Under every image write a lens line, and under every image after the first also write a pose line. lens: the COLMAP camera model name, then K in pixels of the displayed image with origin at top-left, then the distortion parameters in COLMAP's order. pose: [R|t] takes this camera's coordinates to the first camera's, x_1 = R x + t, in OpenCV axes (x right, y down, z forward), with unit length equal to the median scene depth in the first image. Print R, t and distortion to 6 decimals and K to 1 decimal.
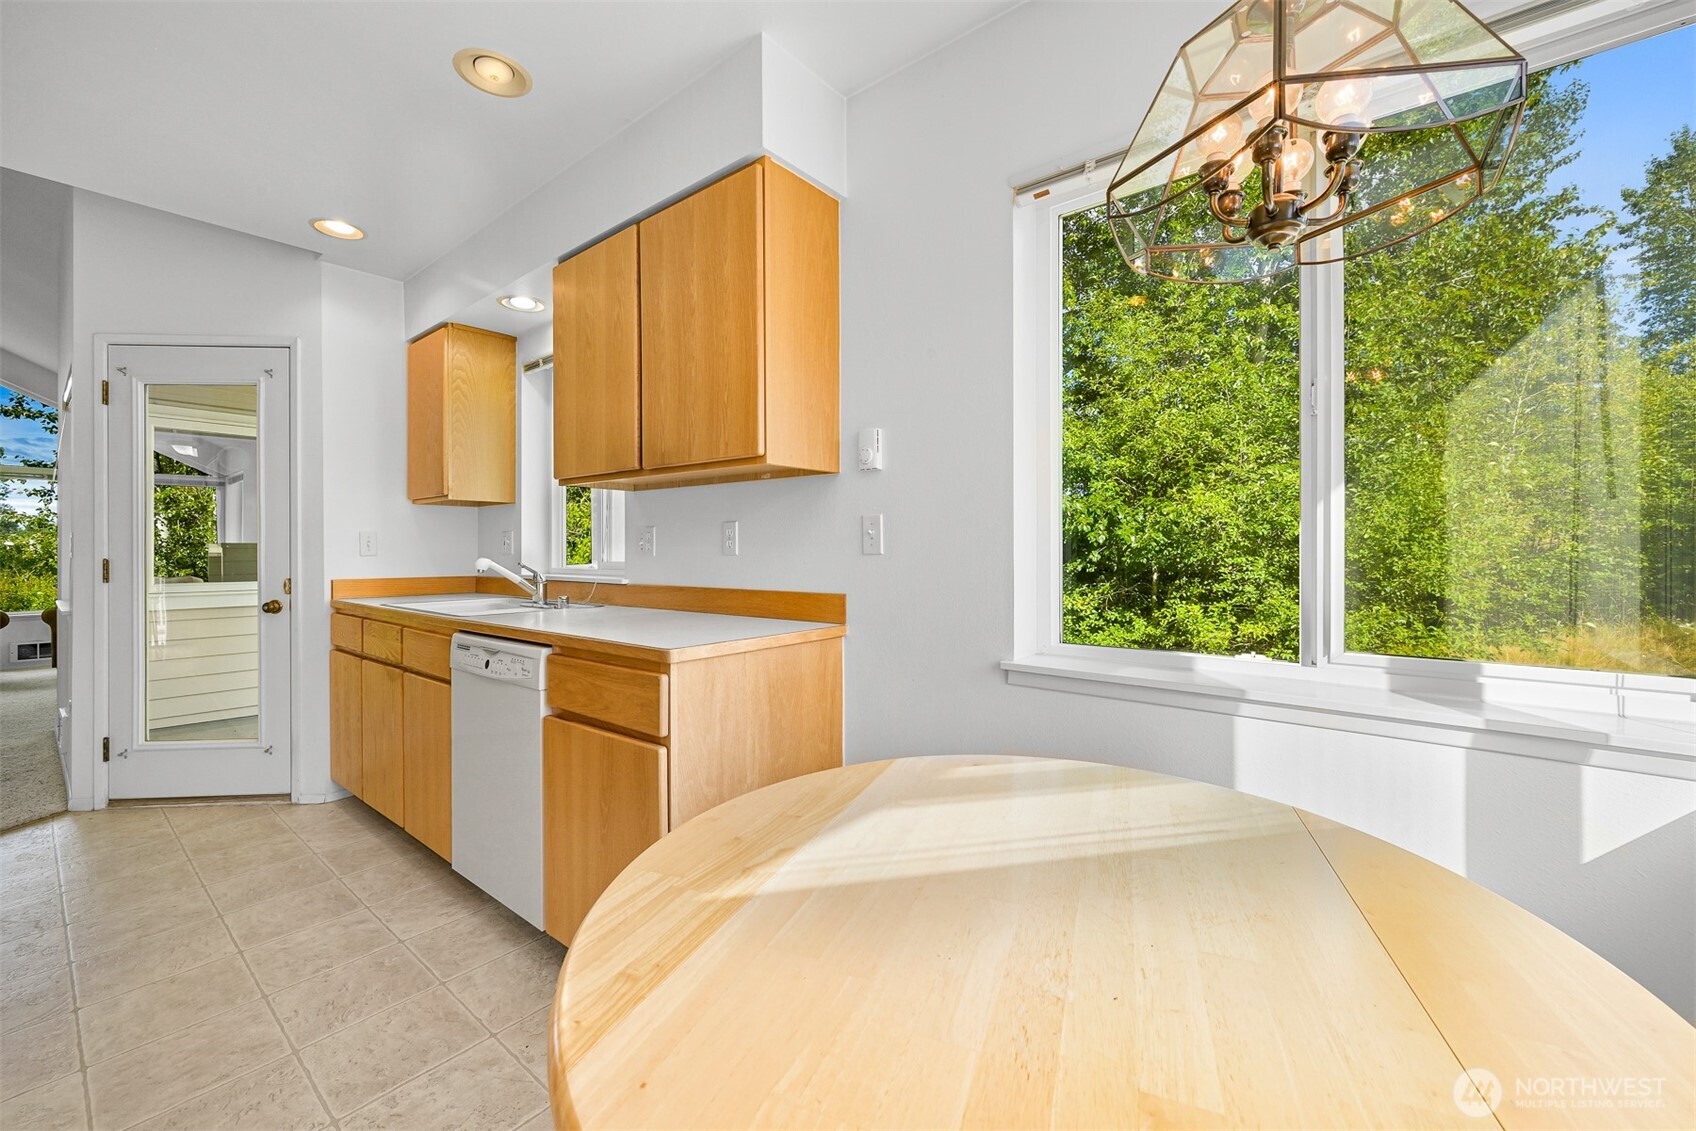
lens RADIAL K [[680.3, 0, 848.5], [0, 680.3, 553.5], [0, 0, 1]] dist [-0.002138, 0.000755]
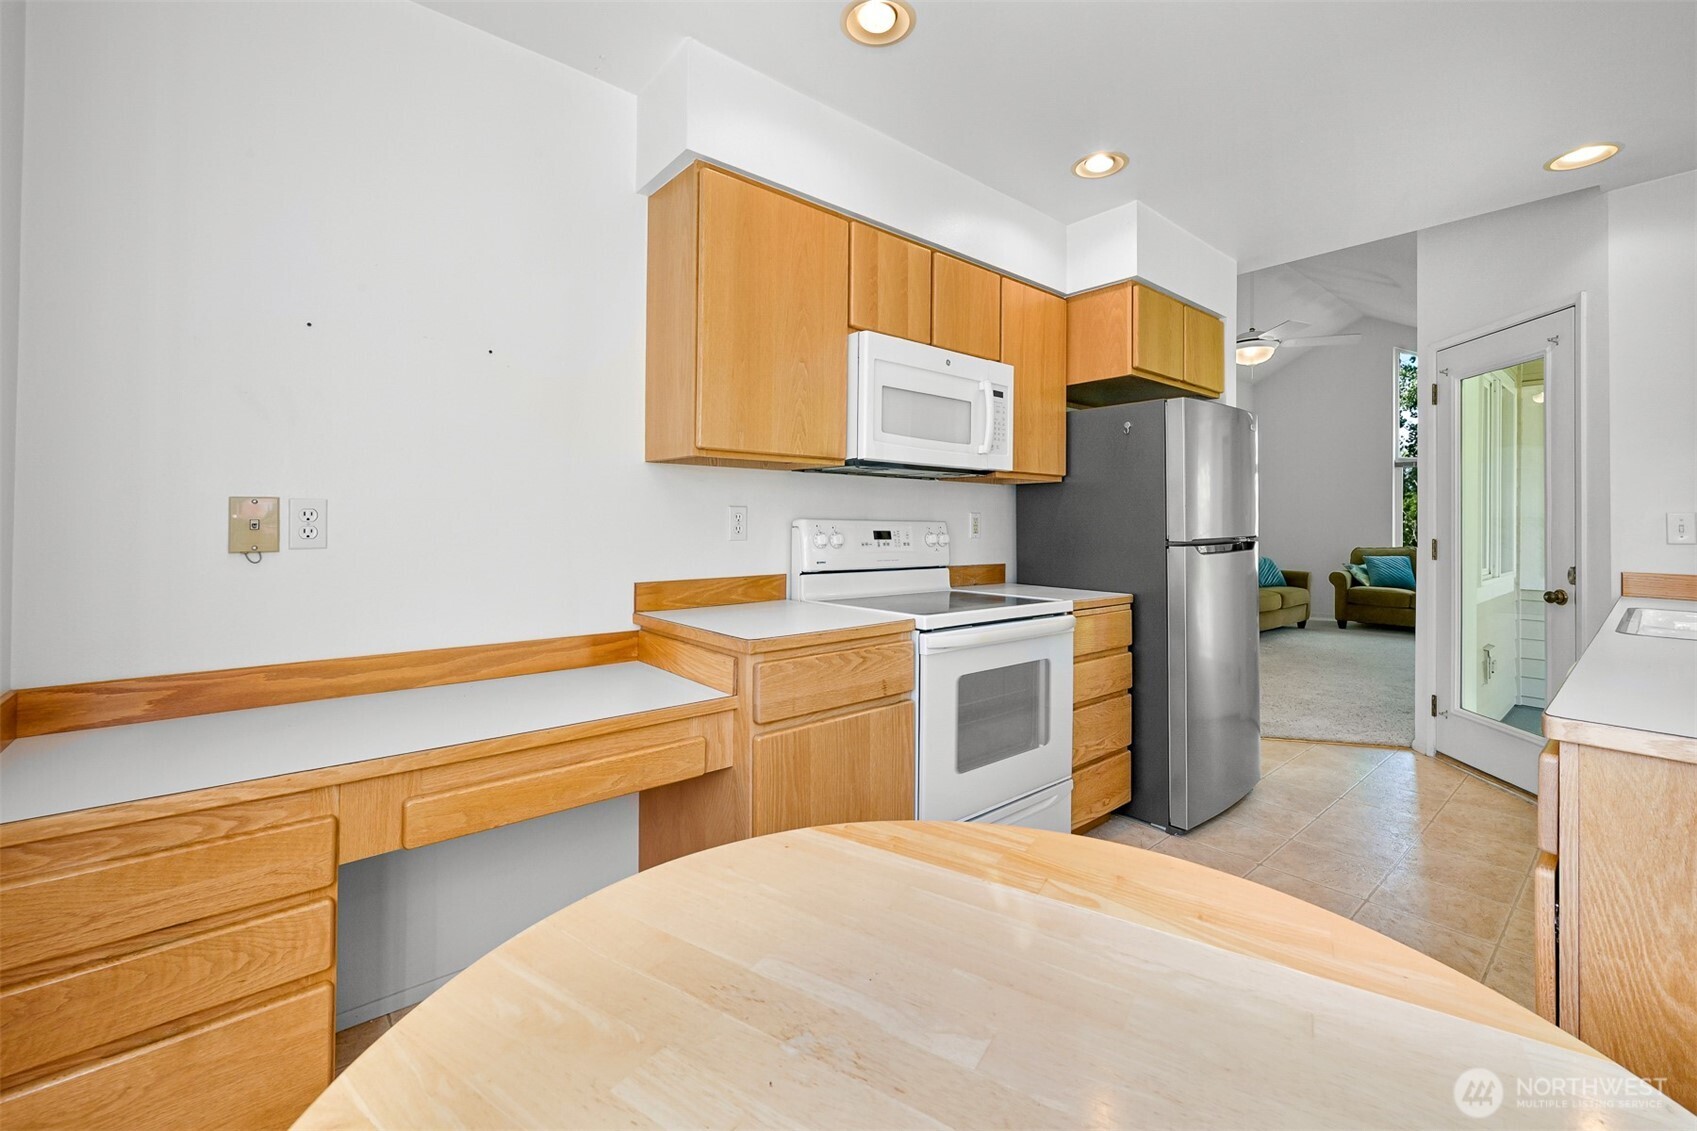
lens RADIAL K [[680.7, 0, 835.1], [0, 680.7, 511.4], [0, 0, 1]] dist [-0.002138, 0.000755]
pose [[-0.190702, -0.013136, -0.981560, 0.246010], [-0.010047, 0.999884, -0.011429, -0.016692], [0.981597, 0.007682, -0.190811, 0.243369]]
